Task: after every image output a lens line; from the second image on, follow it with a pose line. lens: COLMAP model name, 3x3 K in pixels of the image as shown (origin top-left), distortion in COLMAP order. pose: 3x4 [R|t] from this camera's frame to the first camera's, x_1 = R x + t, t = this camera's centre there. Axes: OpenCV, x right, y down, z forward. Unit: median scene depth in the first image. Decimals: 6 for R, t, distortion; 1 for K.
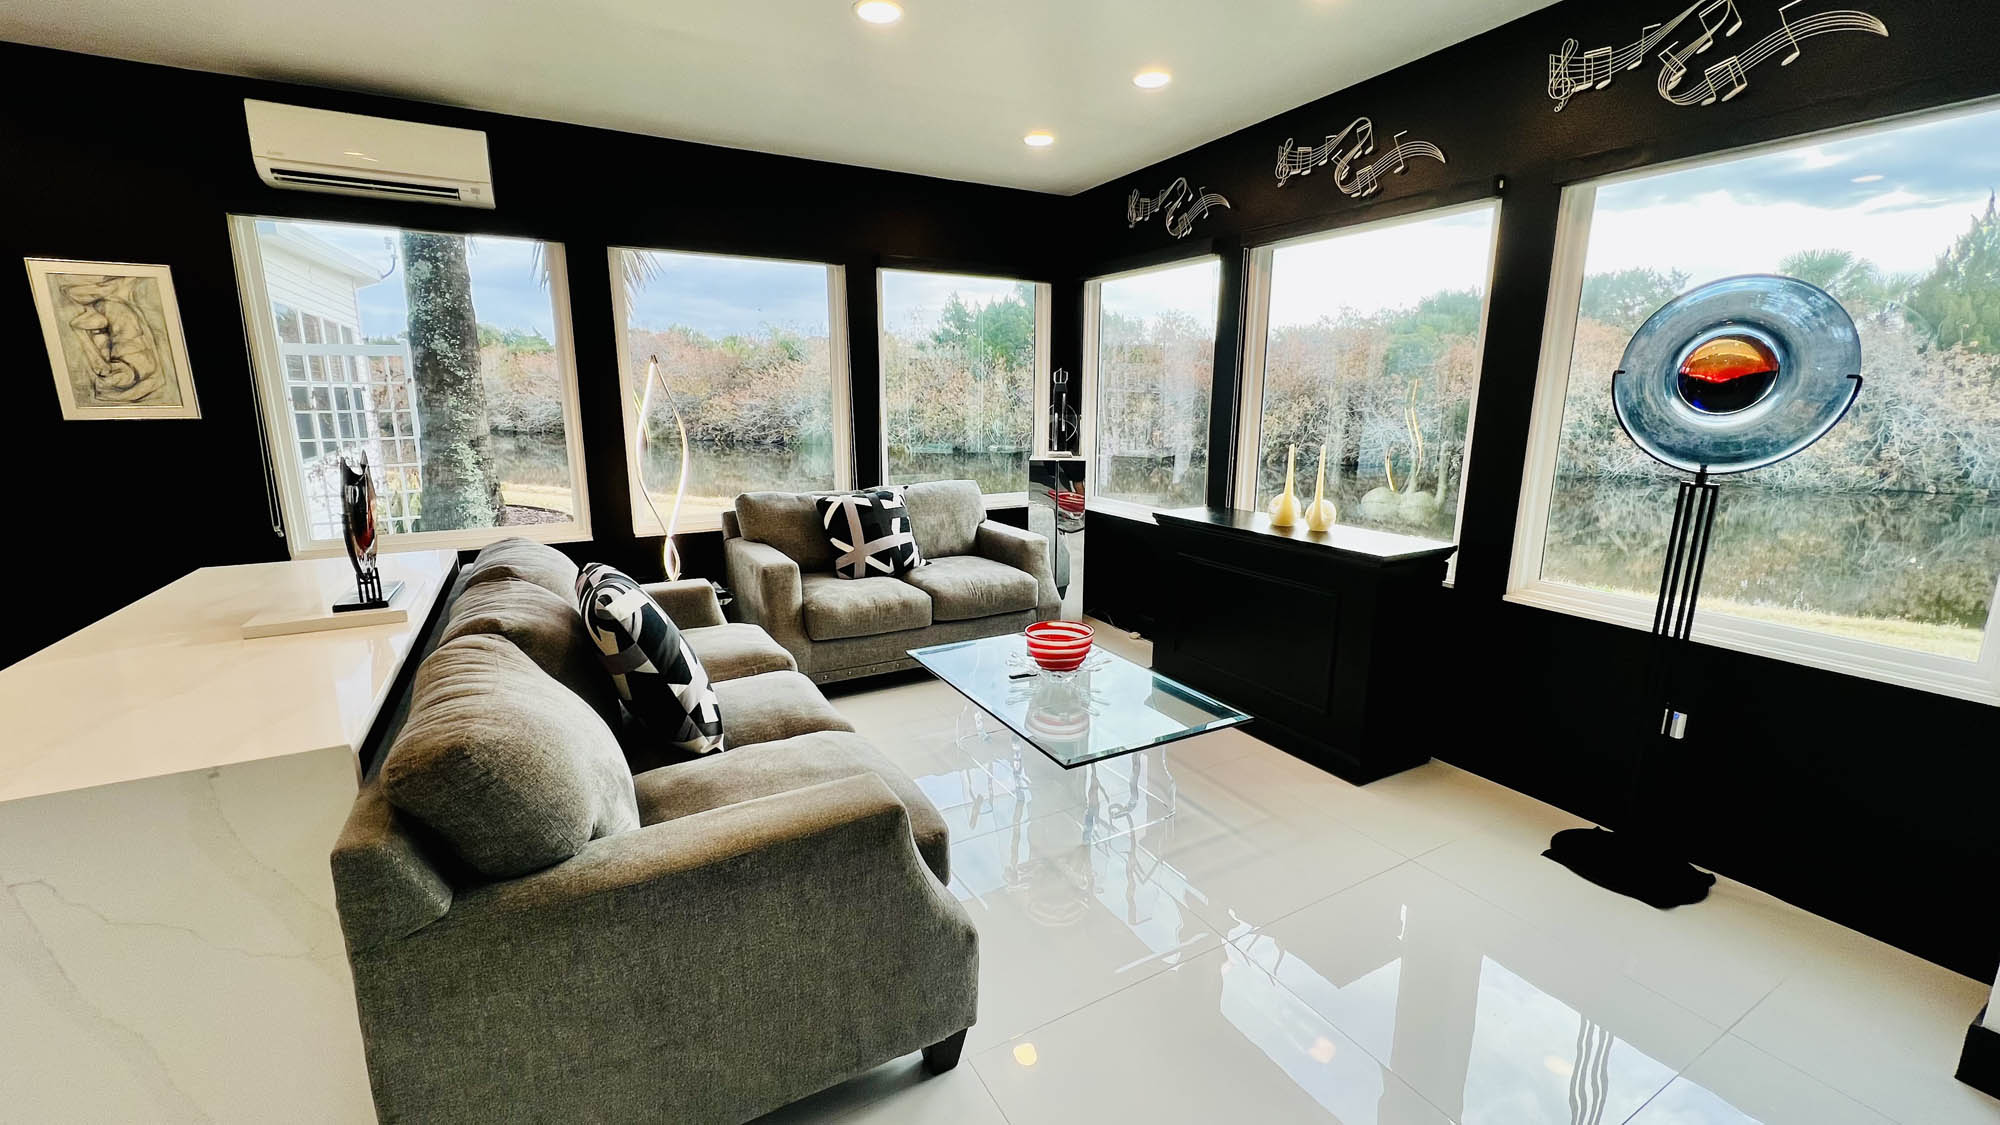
lens RADIAL K [[795.8, 0, 996.3], [0, 795.8, 555.8], [0, 0, 1]] dist [-0.002863, -0.000492]
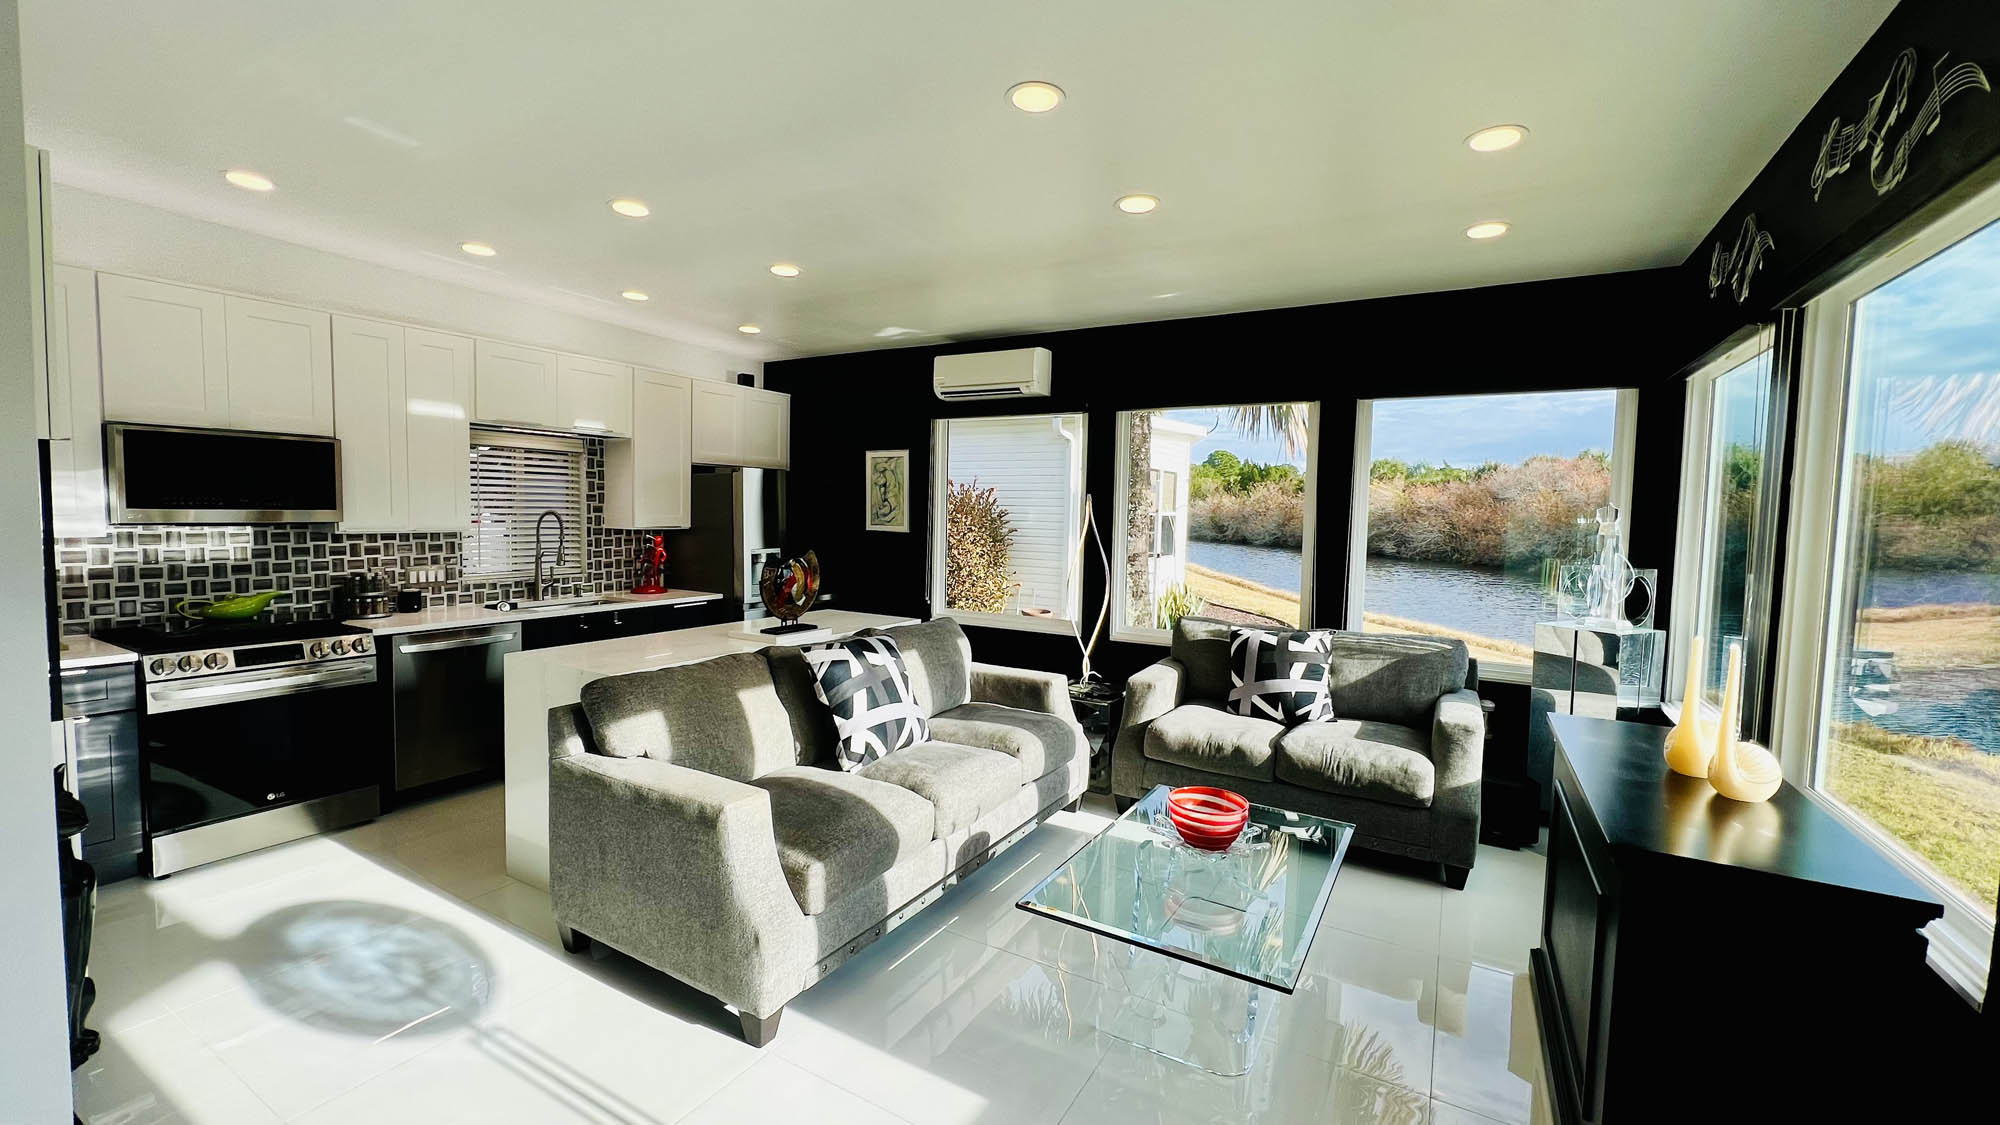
lens RADIAL K [[768.7, 0, 1000.0], [0, 768.7, 562.5], [0, 0, 1]] dist [-0.045789, -0.000101]
pose [[0.513744, 0.059900, -0.855850, 0.548027], [-0.196757, 0.979198, -0.049575, -0.059752], [0.835077, 0.193863, 0.514843, 0.288217]]
